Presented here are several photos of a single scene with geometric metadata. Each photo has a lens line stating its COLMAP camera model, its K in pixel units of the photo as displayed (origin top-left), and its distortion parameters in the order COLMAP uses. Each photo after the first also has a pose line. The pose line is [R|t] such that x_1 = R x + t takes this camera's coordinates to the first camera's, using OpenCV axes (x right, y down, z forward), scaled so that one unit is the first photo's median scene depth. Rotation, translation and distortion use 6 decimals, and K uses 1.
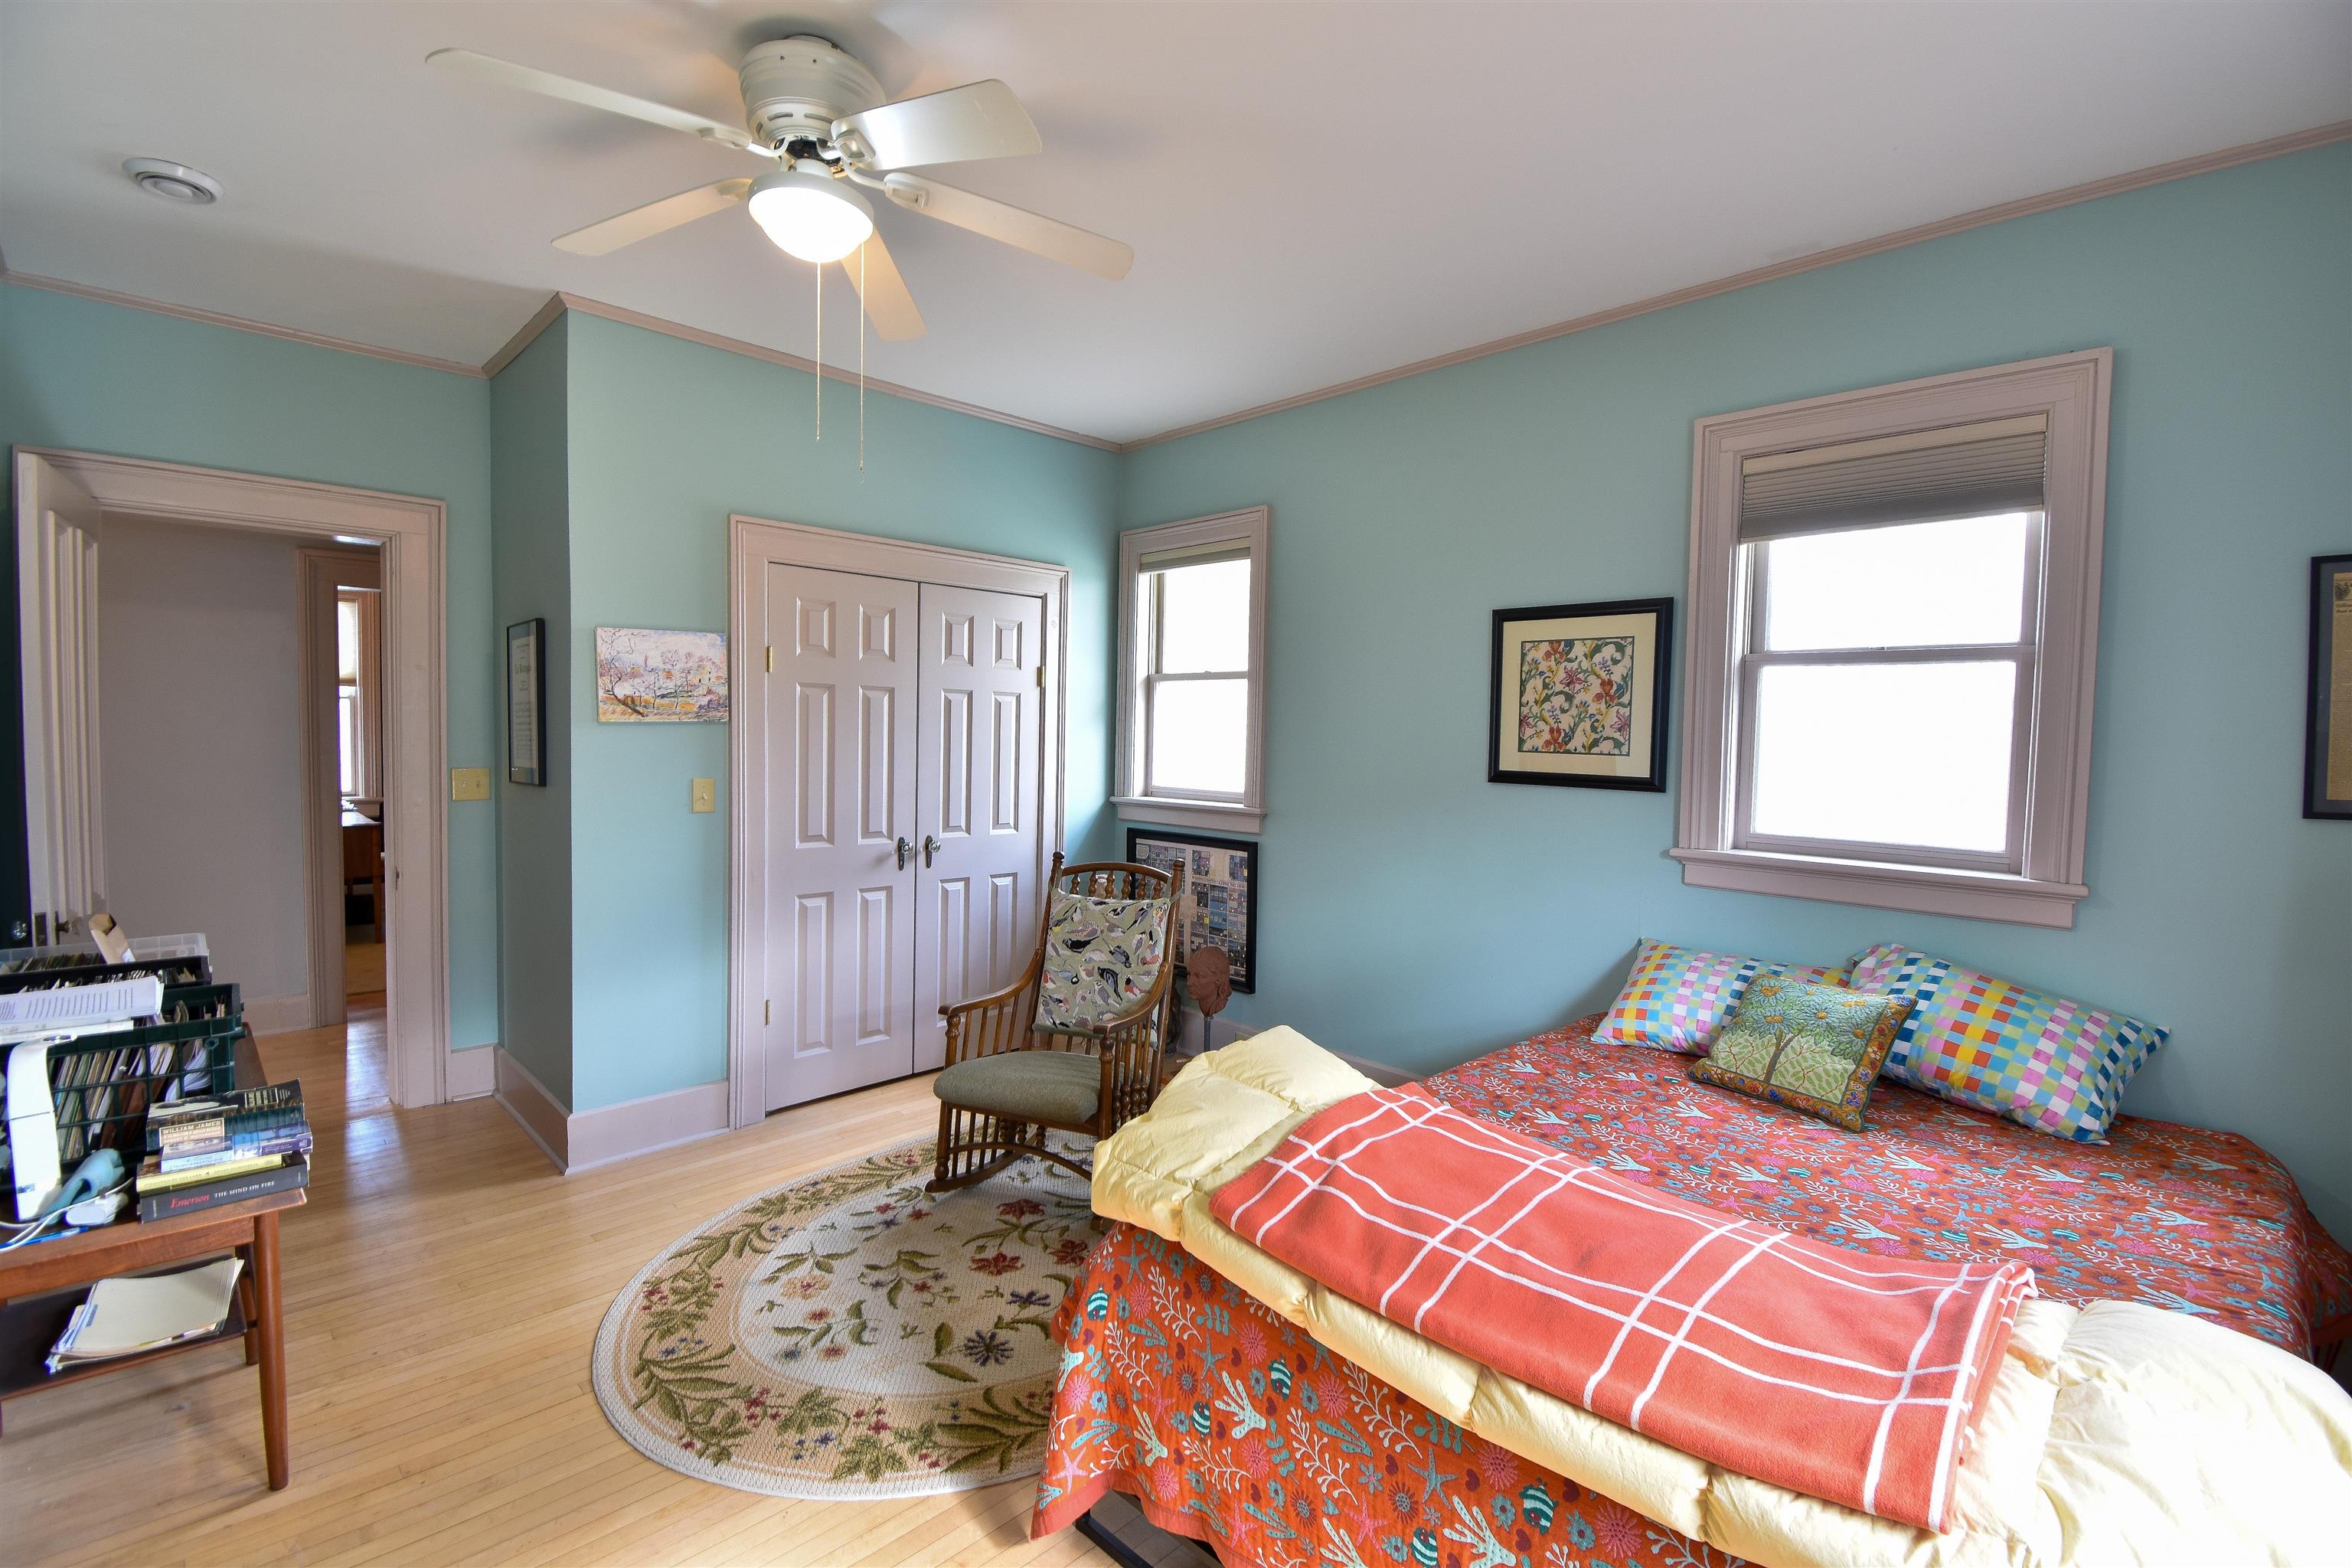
lens RADIAL K [[1041.3, 0, 1194.9], [0, 1041.3, 779.3], [0, 0, 1]] dist [0.001314, -0.009354]
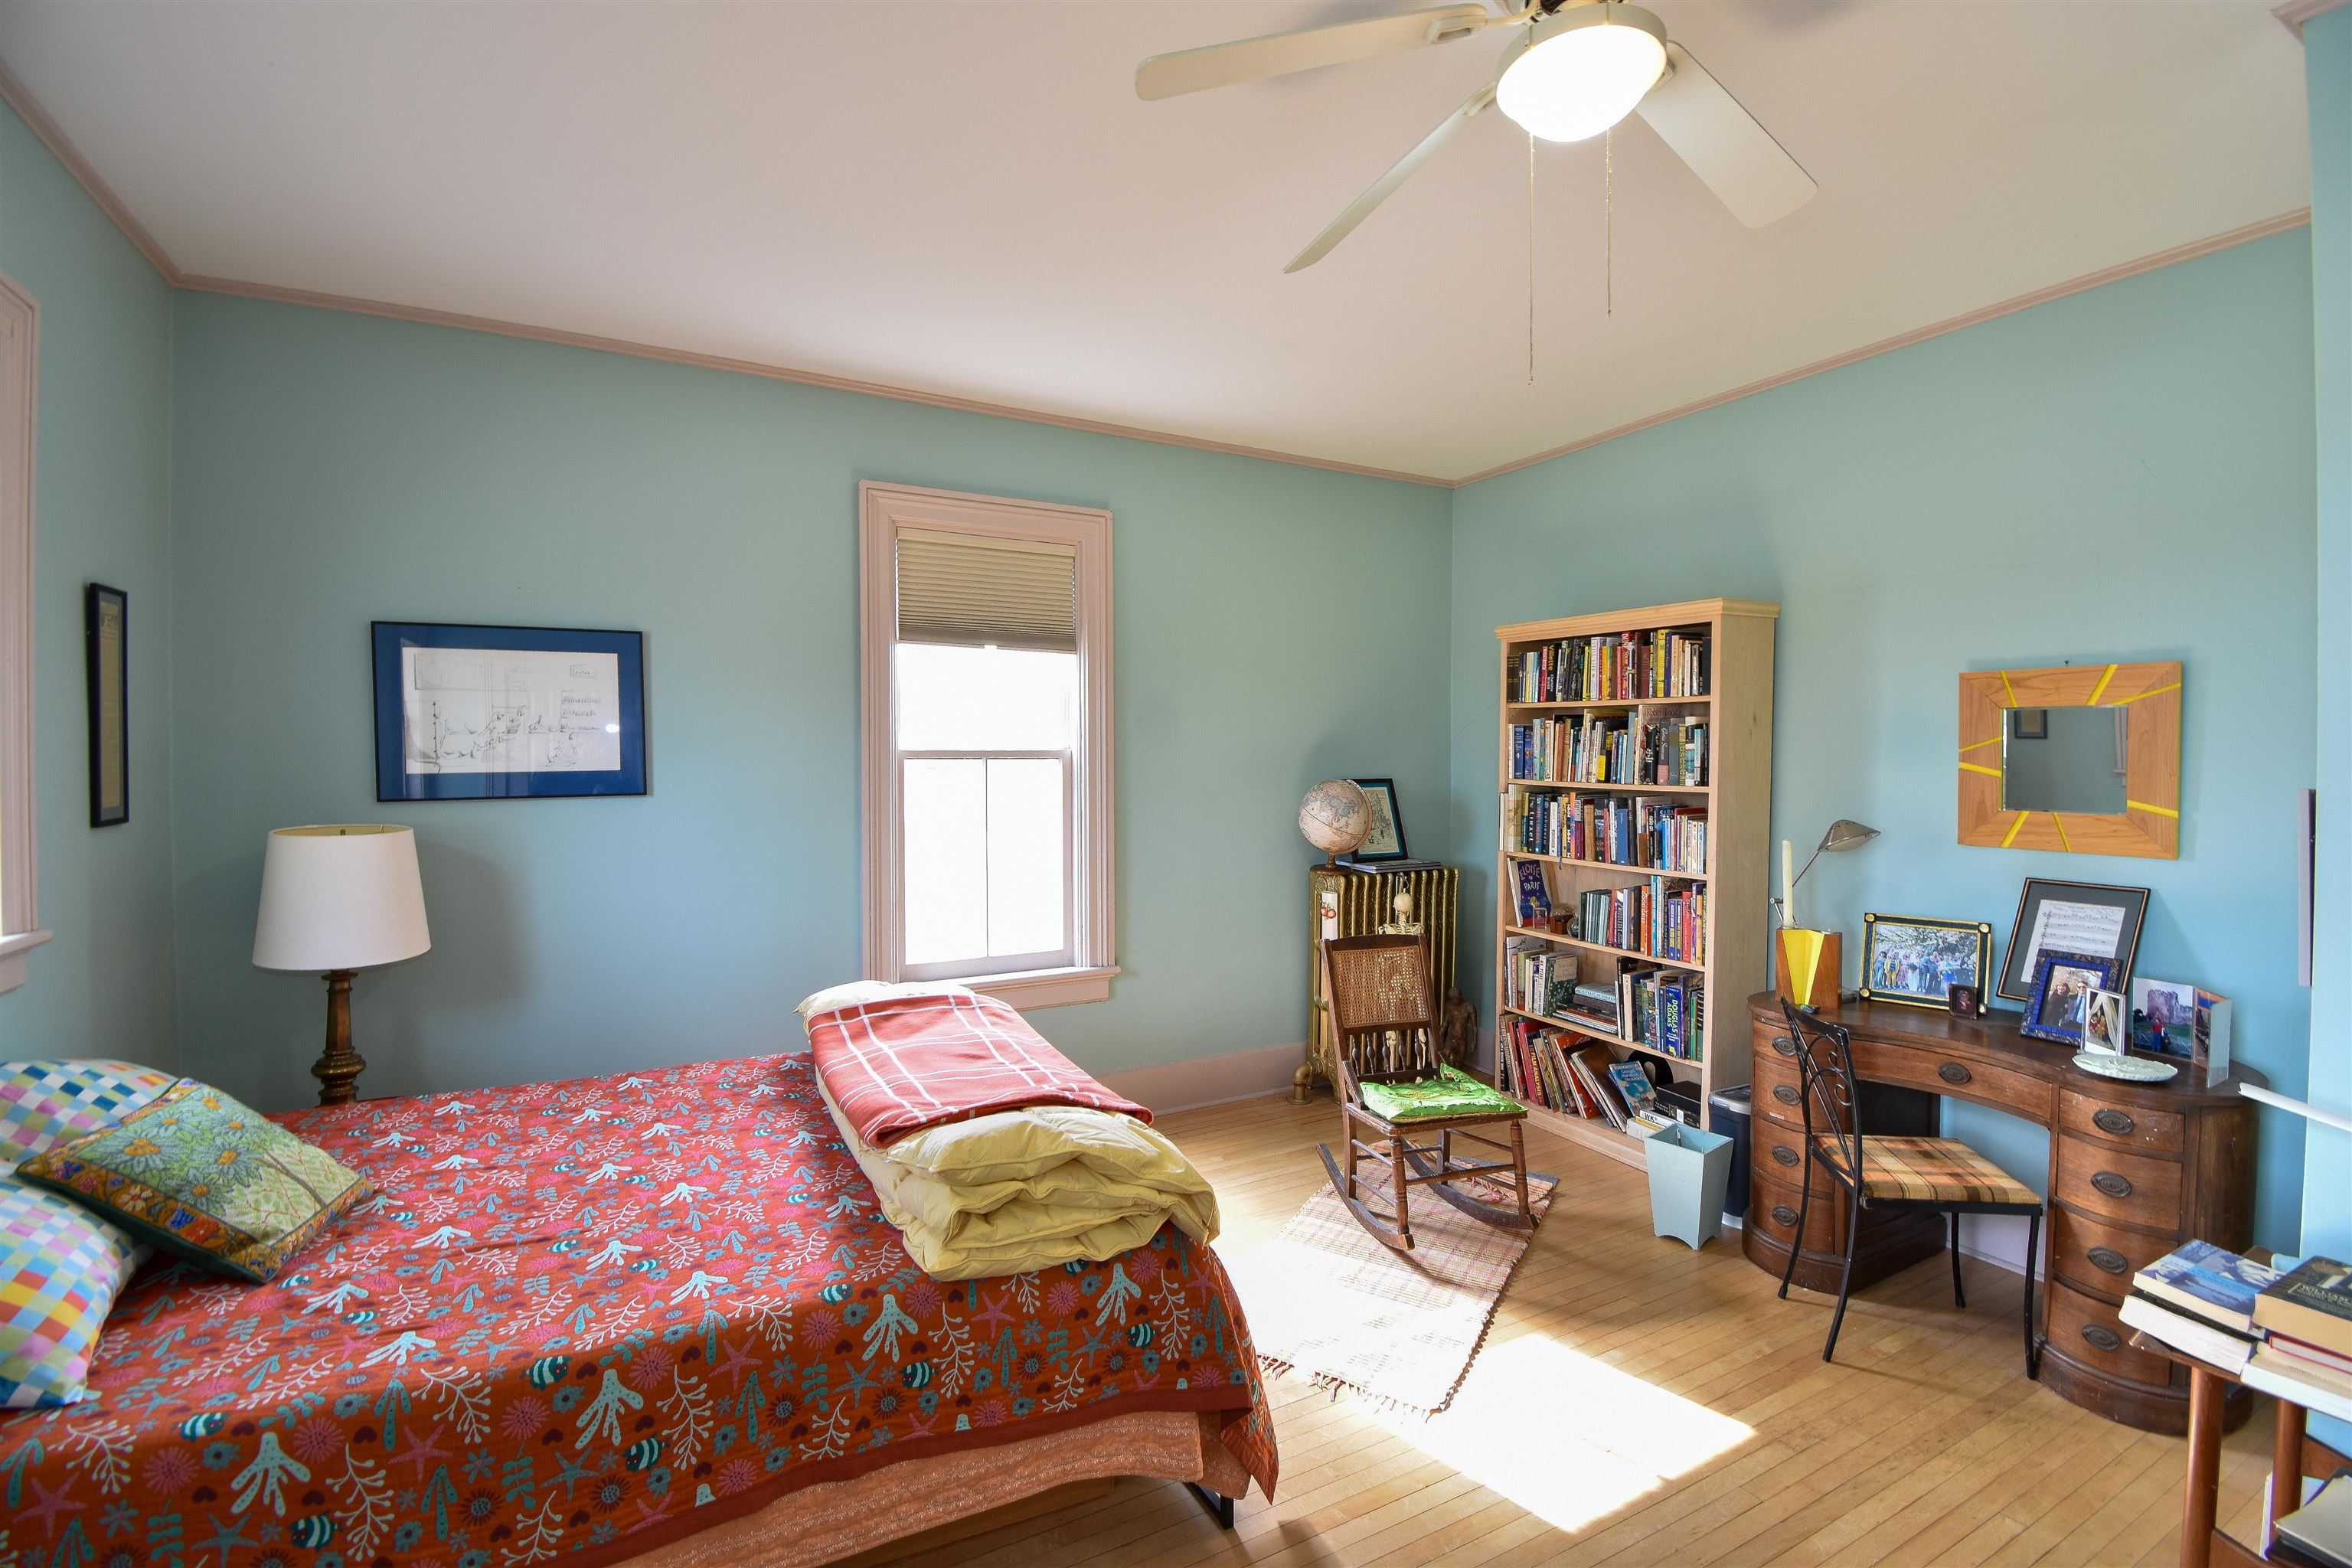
lens RADIAL K [[1041.3, 0, 1181.3], [0, 1041.3, 780.3], [0, 0, 1]] dist [0.001314, -0.009354]
pose [[-0.958855, -0.023980, 0.282882, -0.196911], [-0.005485, 0.997805, 0.065992, -0.057483], [-0.283844, 0.061725, -0.956882, 1.117600]]
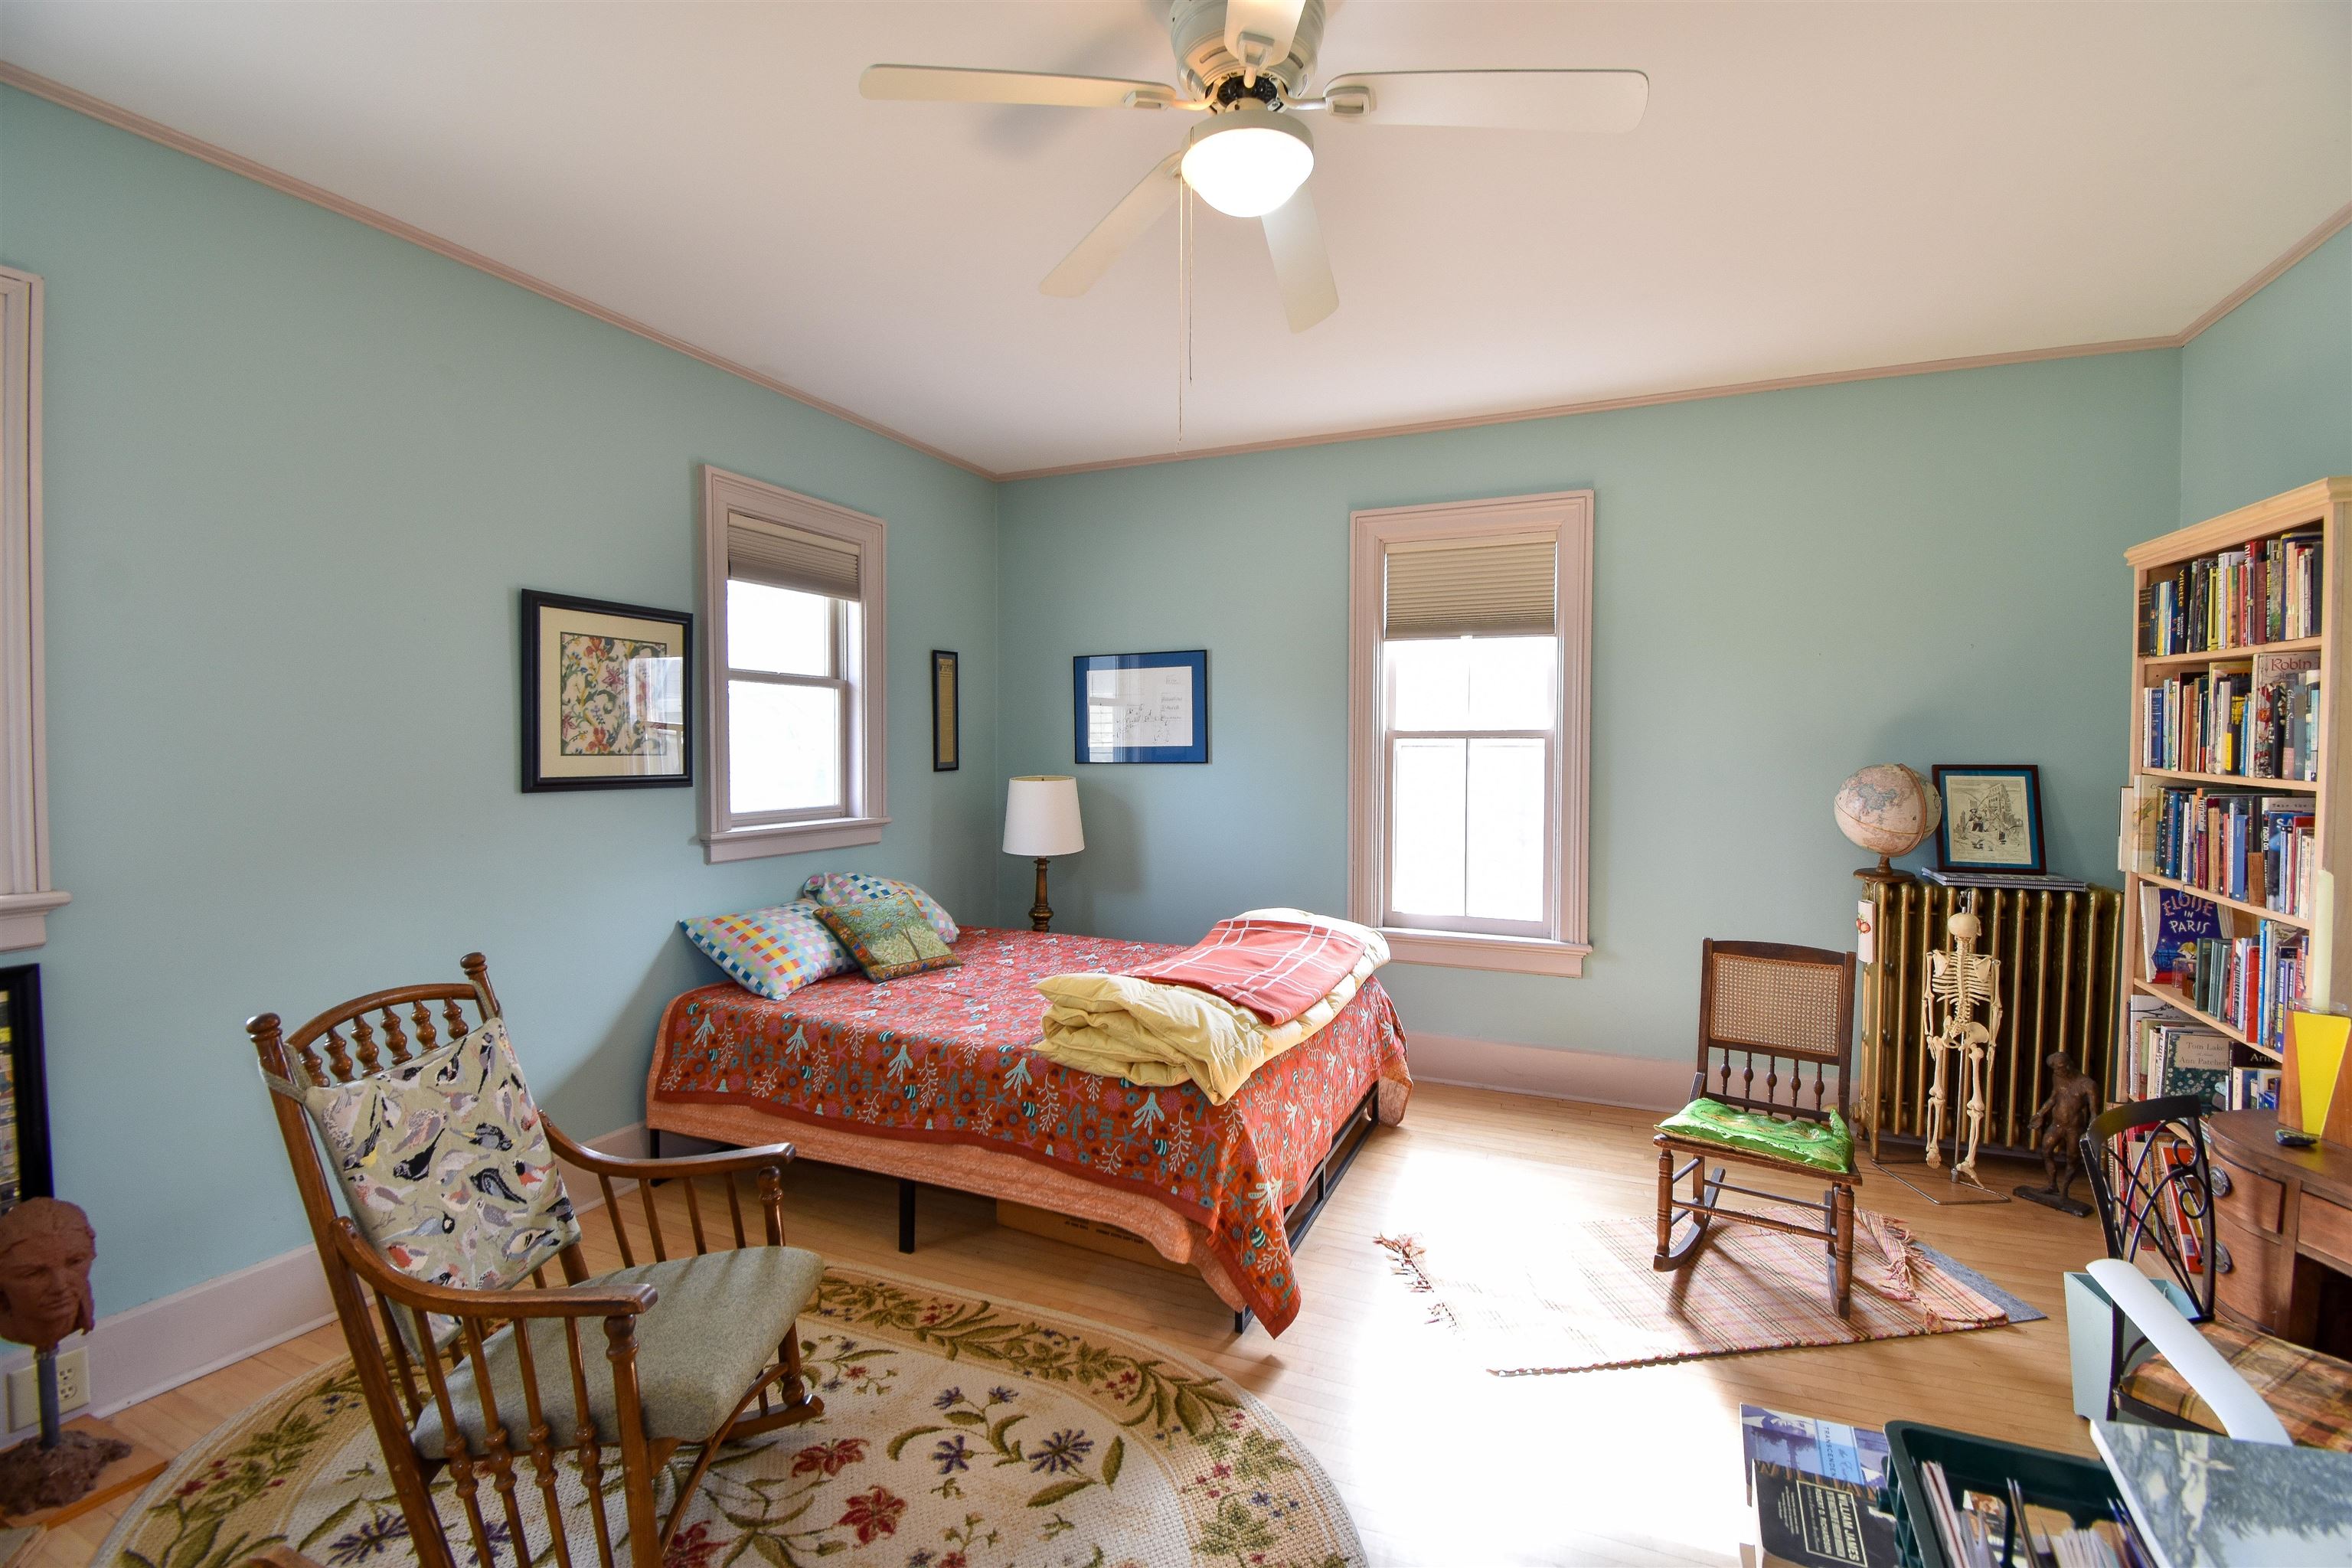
lens RADIAL K [[1041.3, 0, 1165.8], [0, 1041.3, 777.9], [0, 0, 1]] dist [0.001314, -0.009354]
pose [[-0.359594, -0.052151, 0.931650, -0.737921], [0.031166, 0.997209, 0.067850, -0.053768], [-0.932588, 0.053434, -0.356965, 0.871355]]
